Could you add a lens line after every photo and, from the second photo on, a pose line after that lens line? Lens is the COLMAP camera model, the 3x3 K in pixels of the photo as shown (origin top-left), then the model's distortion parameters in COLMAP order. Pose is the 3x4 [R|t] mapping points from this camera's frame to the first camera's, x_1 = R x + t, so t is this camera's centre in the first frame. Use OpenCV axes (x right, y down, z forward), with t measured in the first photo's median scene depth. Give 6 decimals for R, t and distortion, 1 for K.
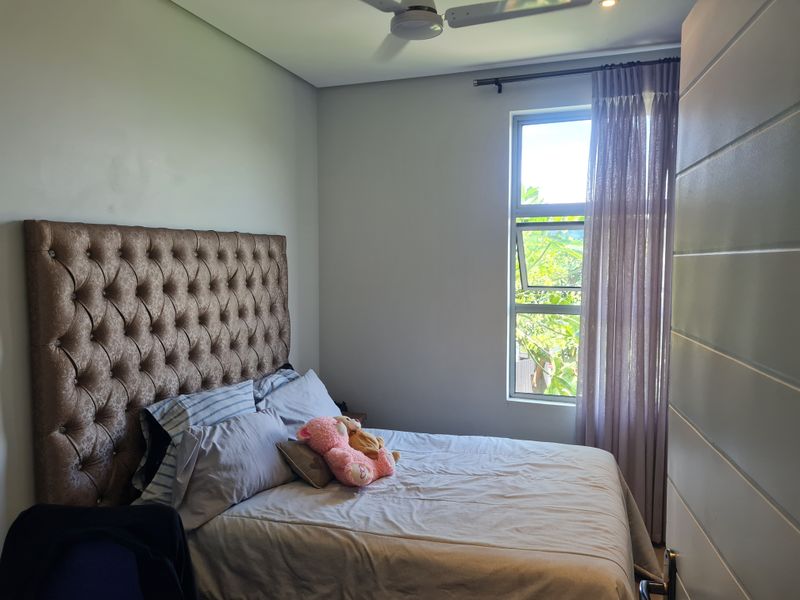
lens RADIAL K [[596.3, 0, 399.3], [0, 596.3, 317.8], [0, 0, 1]] dist [0.078817, -0.064813]
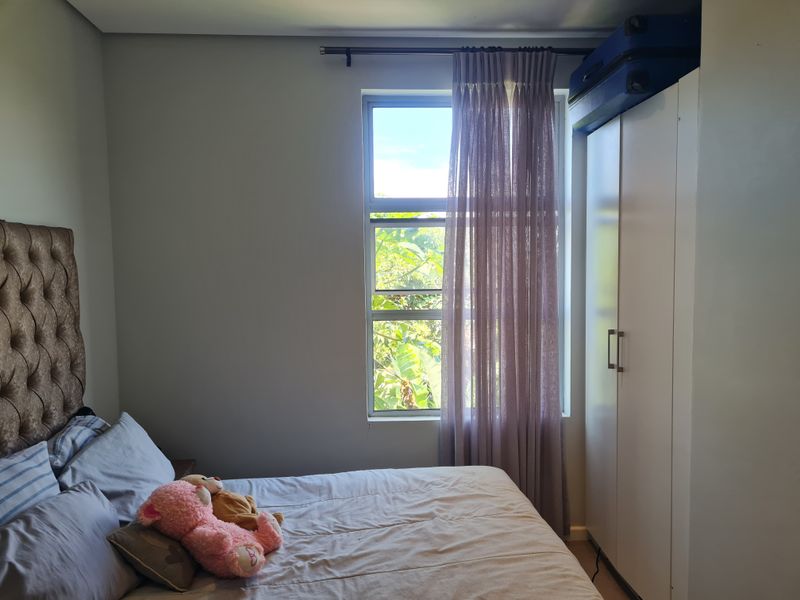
lens RADIAL K [[596.3, 0, 399.3], [0, 596.3, 317.8], [0, 0, 1]] dist [0.078817, -0.064813]
pose [[0.921837, -0.046784, 0.384745, -0.131032], [0.049719, 0.998761, 0.002321, -0.015429], [-0.384376, 0.016990, 0.923020, 0.211282]]
